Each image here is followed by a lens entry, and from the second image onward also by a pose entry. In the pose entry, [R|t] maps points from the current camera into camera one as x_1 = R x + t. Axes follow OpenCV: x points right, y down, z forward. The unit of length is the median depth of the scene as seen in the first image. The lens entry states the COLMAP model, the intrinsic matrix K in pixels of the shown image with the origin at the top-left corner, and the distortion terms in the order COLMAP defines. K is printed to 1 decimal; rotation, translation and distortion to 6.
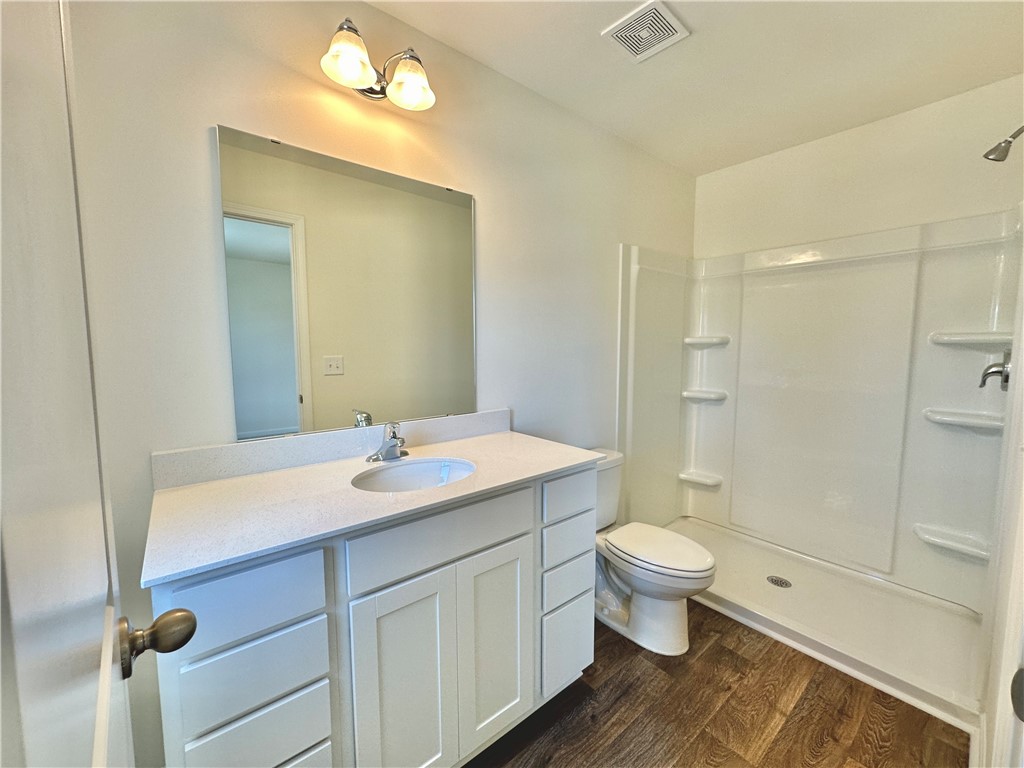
lens RADIAL K [[408.7, 0, 511.0], [0, 408.7, 379.6], [0, 0, 1]] dist [-0.015337, 0.000007]
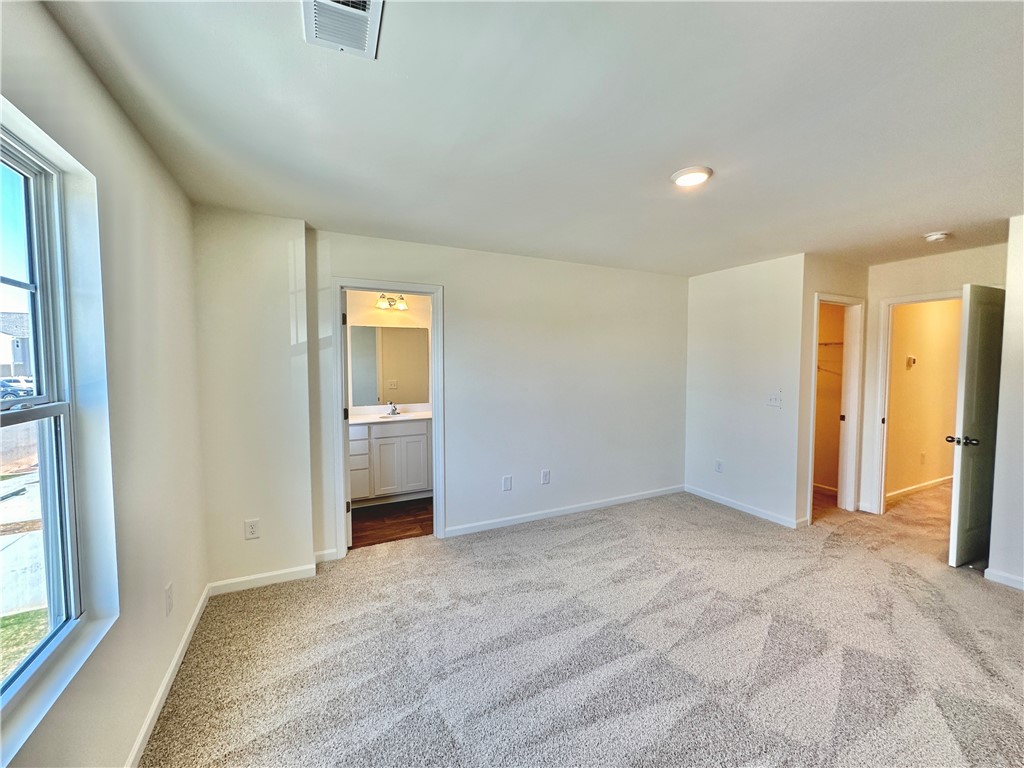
lens RADIAL K [[408.7, 0, 512.6], [0, 408.7, 385.4], [0, 0, 1]] dist [-0.015337, 0.000007]
pose [[0.974844, 0.008255, -0.222737, 1.397258], [-0.014955, 0.999484, -0.028411, 0.031045], [0.222388, 0.031027, 0.974464, -2.046816]]
